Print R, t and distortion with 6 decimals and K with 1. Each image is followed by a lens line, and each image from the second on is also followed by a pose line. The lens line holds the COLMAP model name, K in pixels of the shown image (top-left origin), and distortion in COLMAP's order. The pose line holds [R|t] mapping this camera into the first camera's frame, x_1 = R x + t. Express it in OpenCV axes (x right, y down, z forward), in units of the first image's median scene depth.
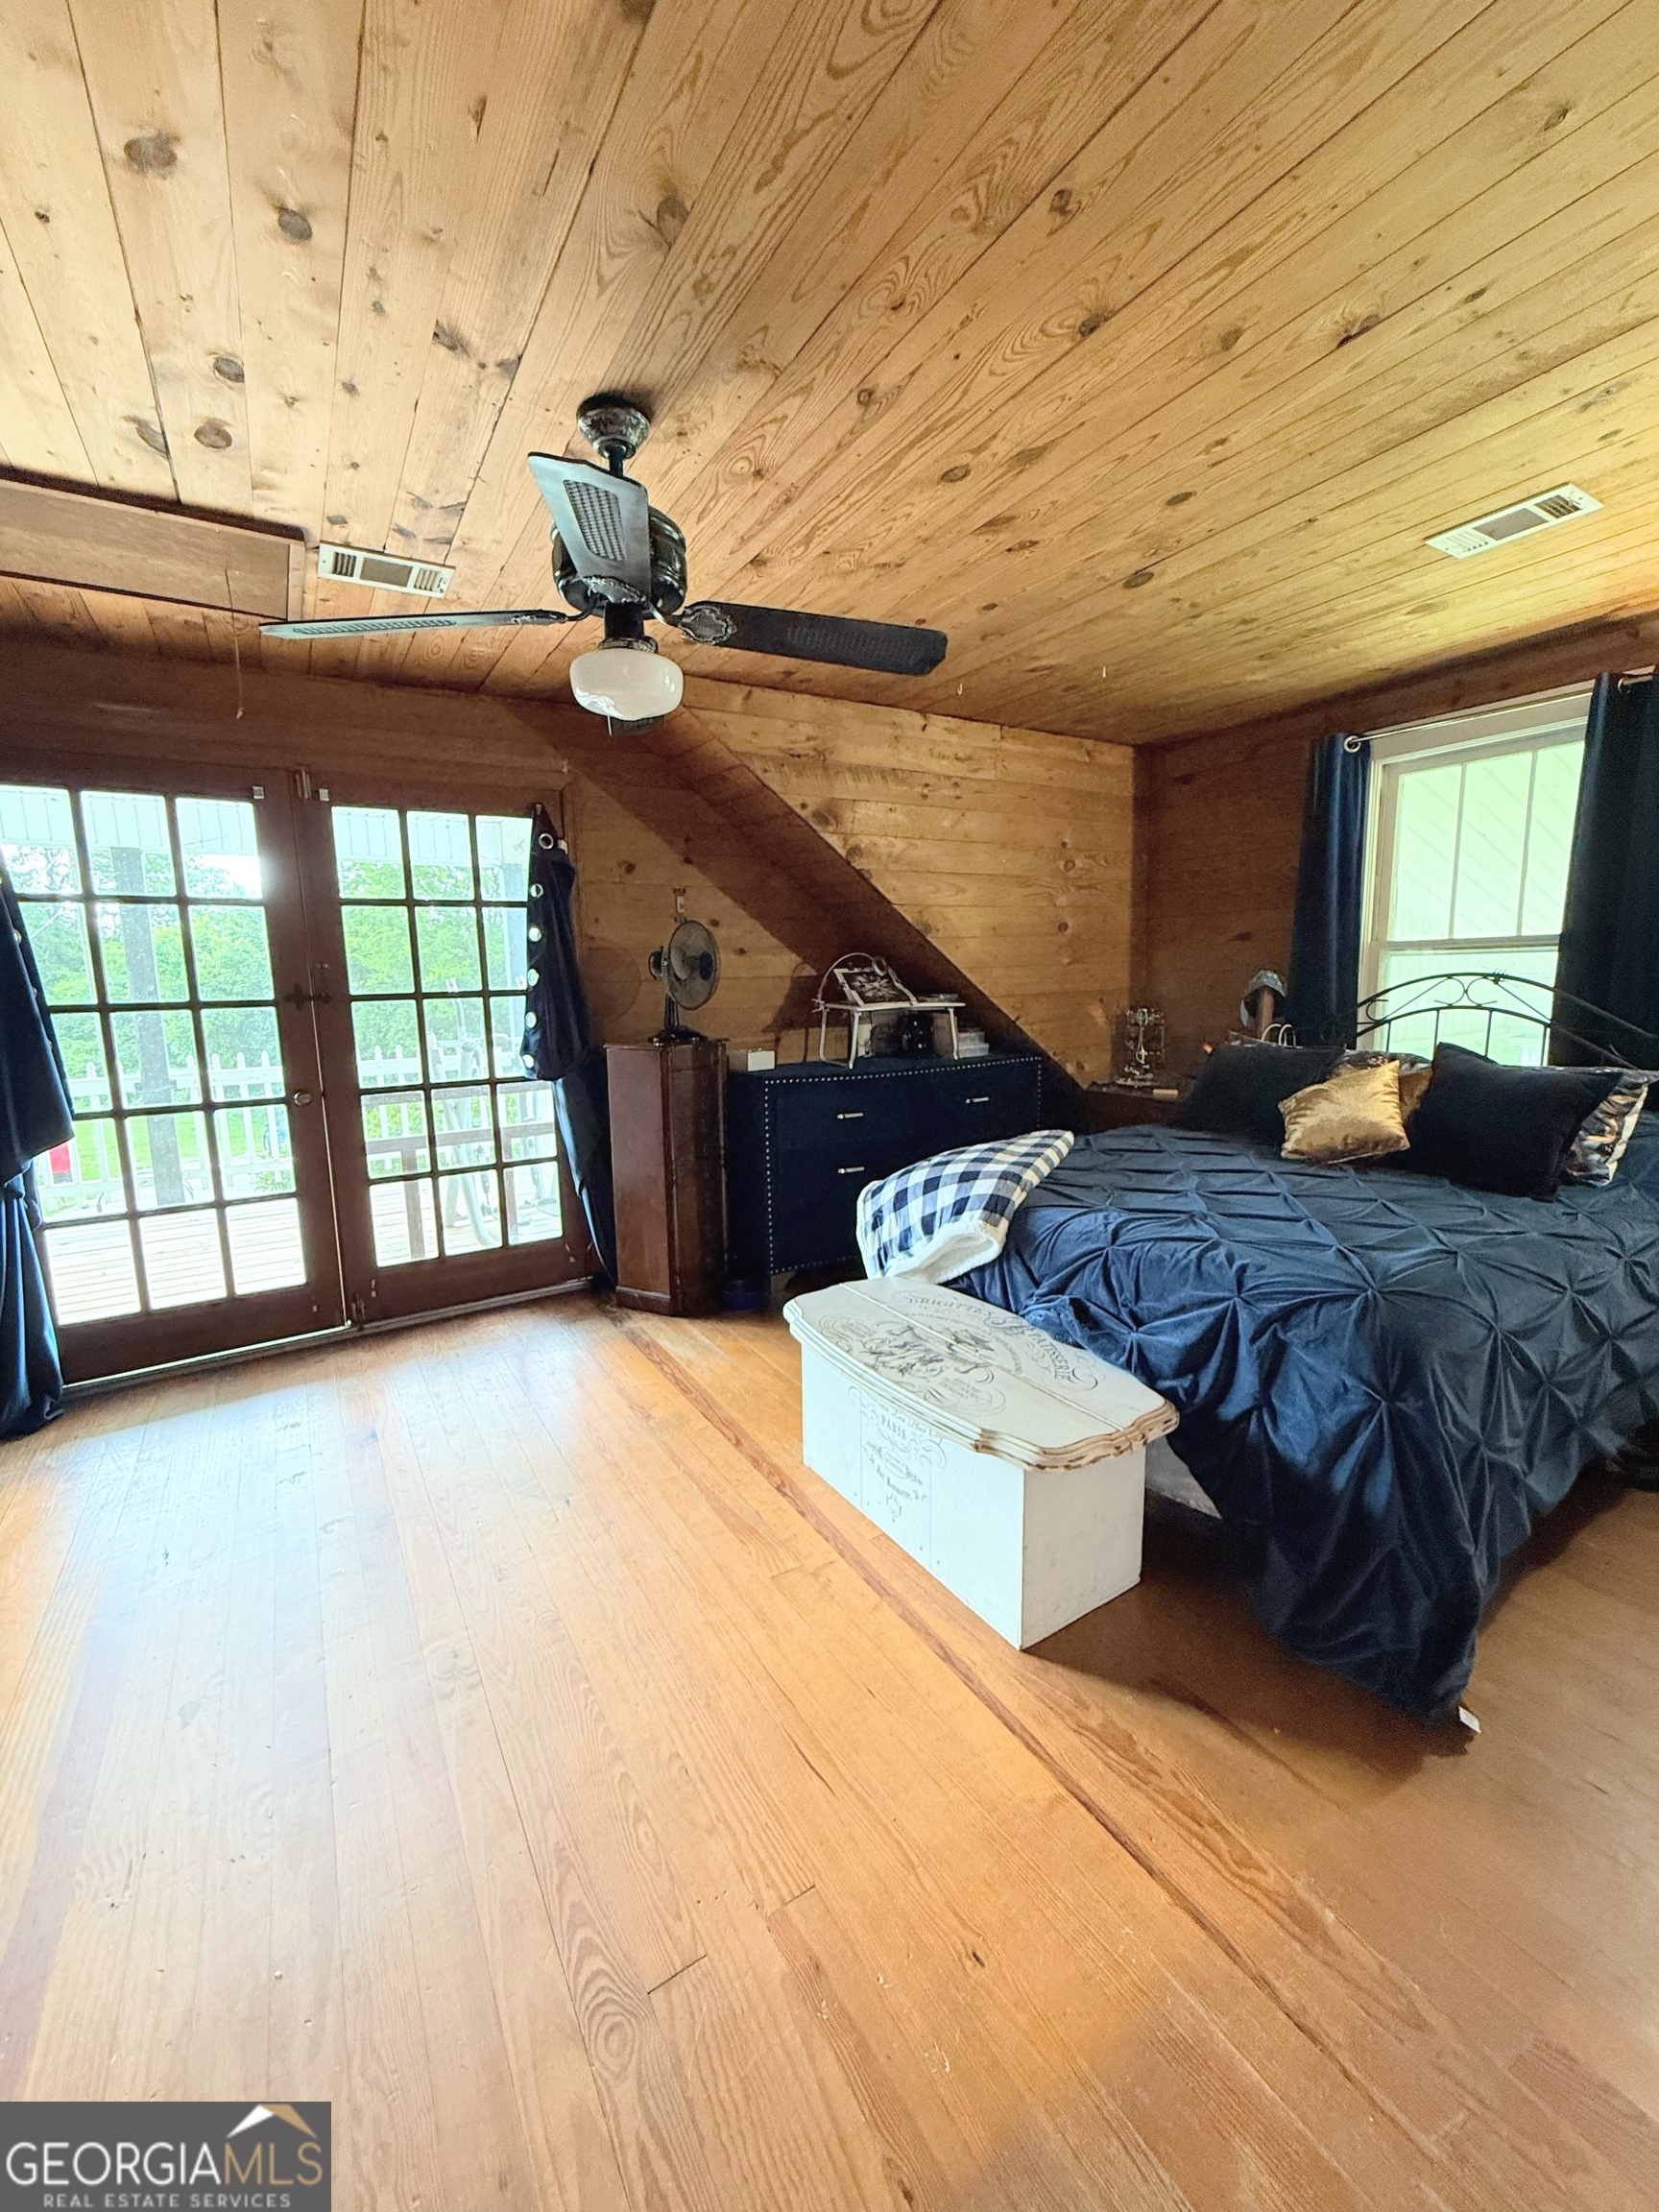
lens RADIAL K [[885.1, 0, 829.4], [0, 885.1, 1101.1], [0, 0, 1]] dist [0.001624, 0.000602]
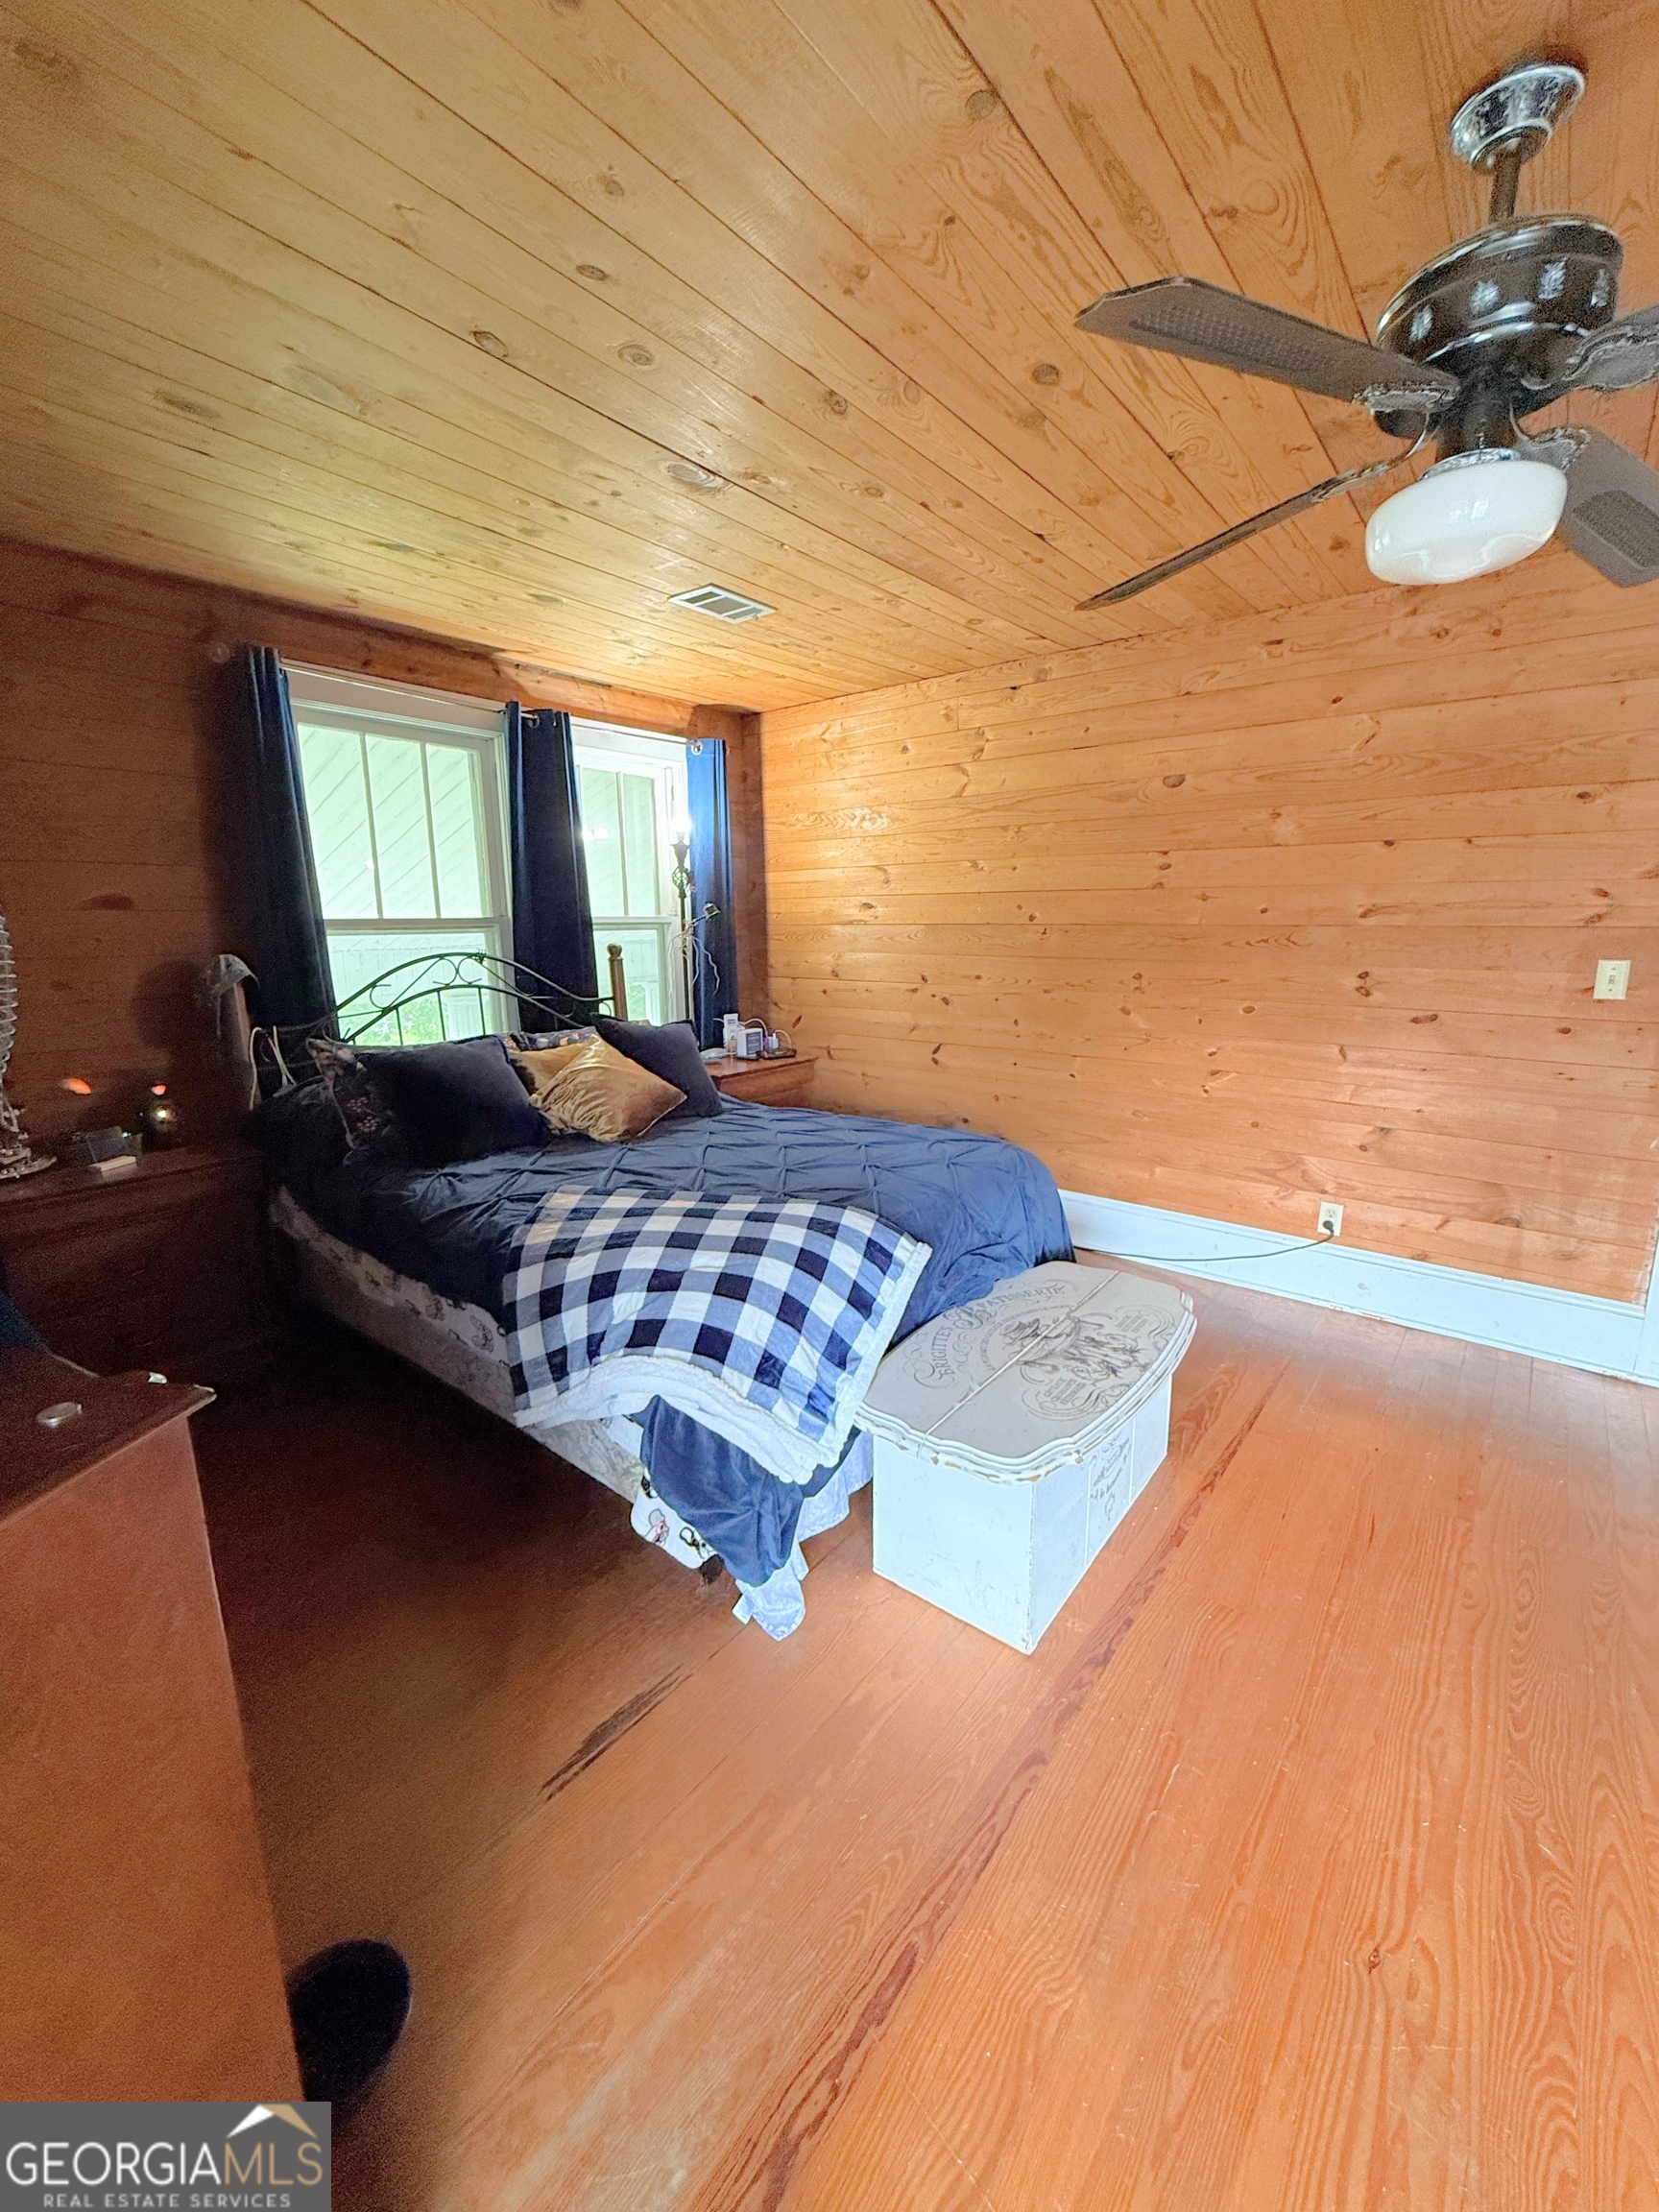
lens RADIAL K [[885.1, 0, 831.3], [0, 885.1, 1099.5], [0, 0, 1]] dist [0.001624, 0.000602]
pose [[-0.332727, -0.164901, 0.928494, -0.417012], [0.148503, 0.963145, 0.224271, -0.148397], [-0.931257, 0.212505, -0.295976, 0.944709]]
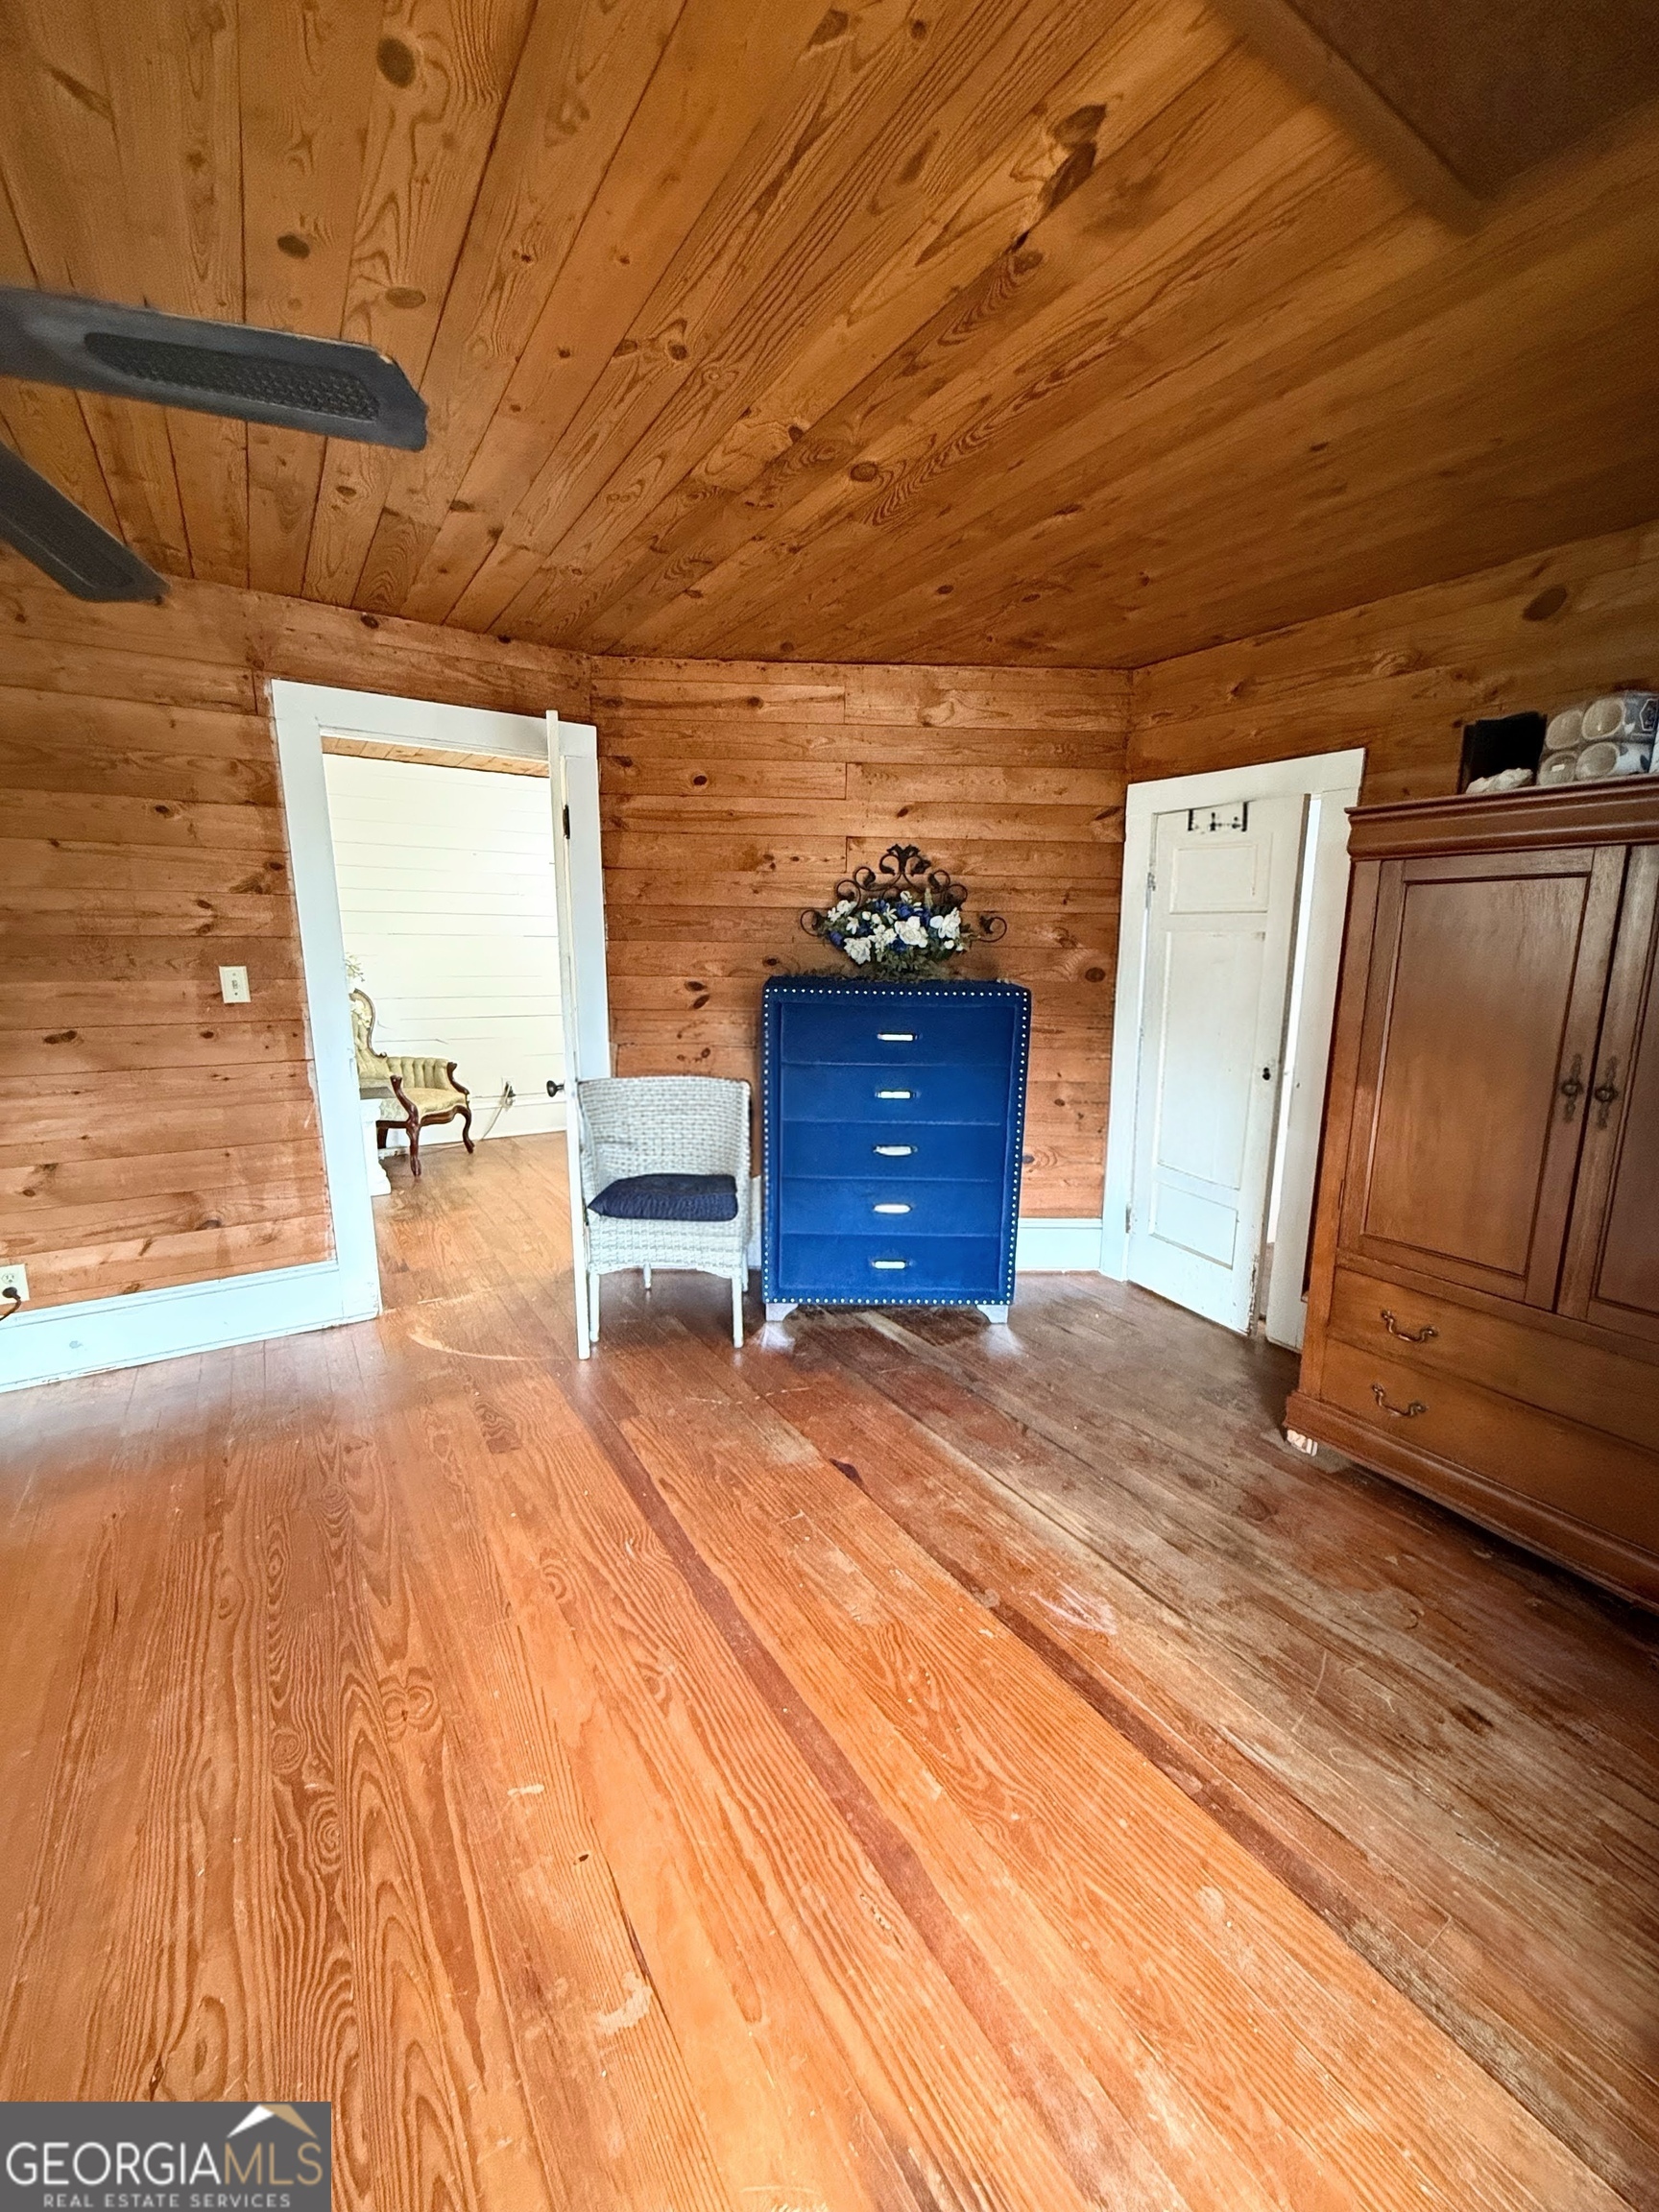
lens RADIAL K [[885.1, 0, 829.1], [0, 885.1, 1102.1], [0, 0, 1]] dist [0.001624, 0.000602]
pose [[-0.999691, 0.018647, -0.016412, -0.462177], [0.012179, 0.943753, 0.330426, -0.139771], [0.021651, 0.330124, -0.943689, 0.900211]]
